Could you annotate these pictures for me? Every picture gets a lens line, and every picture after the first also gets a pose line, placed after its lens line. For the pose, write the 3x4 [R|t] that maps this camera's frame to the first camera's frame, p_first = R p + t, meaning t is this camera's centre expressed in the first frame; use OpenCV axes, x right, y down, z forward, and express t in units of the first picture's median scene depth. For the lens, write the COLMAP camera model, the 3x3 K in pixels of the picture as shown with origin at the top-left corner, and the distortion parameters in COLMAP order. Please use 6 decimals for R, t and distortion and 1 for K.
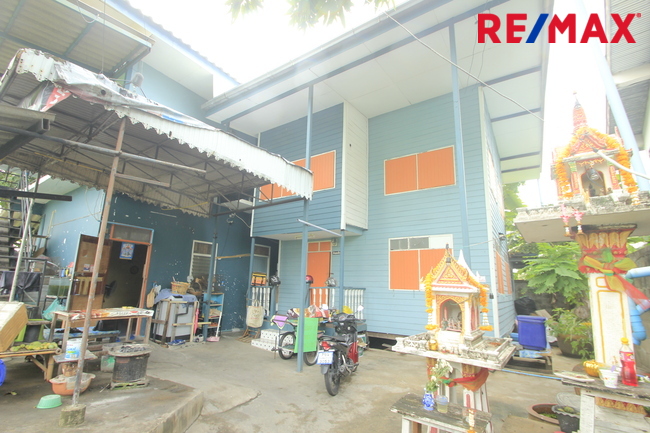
lens RADIAL K [[300.4, 0, 322.7], [0, 300.4, 225.9], [0, 0, 1]] dist [-0.002132, -0.001081]
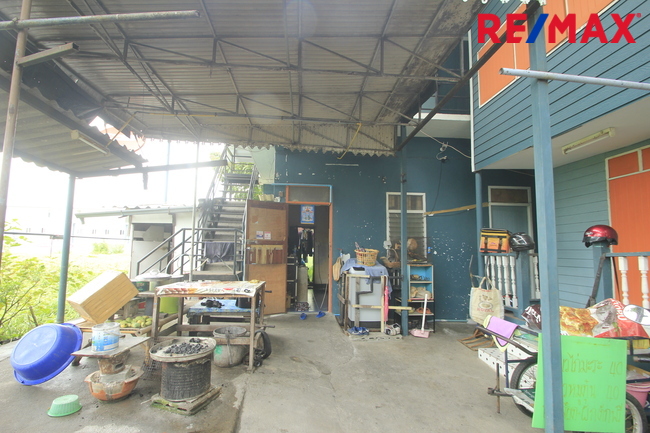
lens RADIAL K [[300.4, 0, 322.7], [0, 300.4, 225.9], [0, 0, 1]] dist [-0.002132, -0.001081]
pose [[0.616841, -0.084682, -0.782519, 0.041793], [0.158045, 0.987272, 0.017744, 0.100027], [0.771057, -0.134619, 0.622373, 0.460662]]
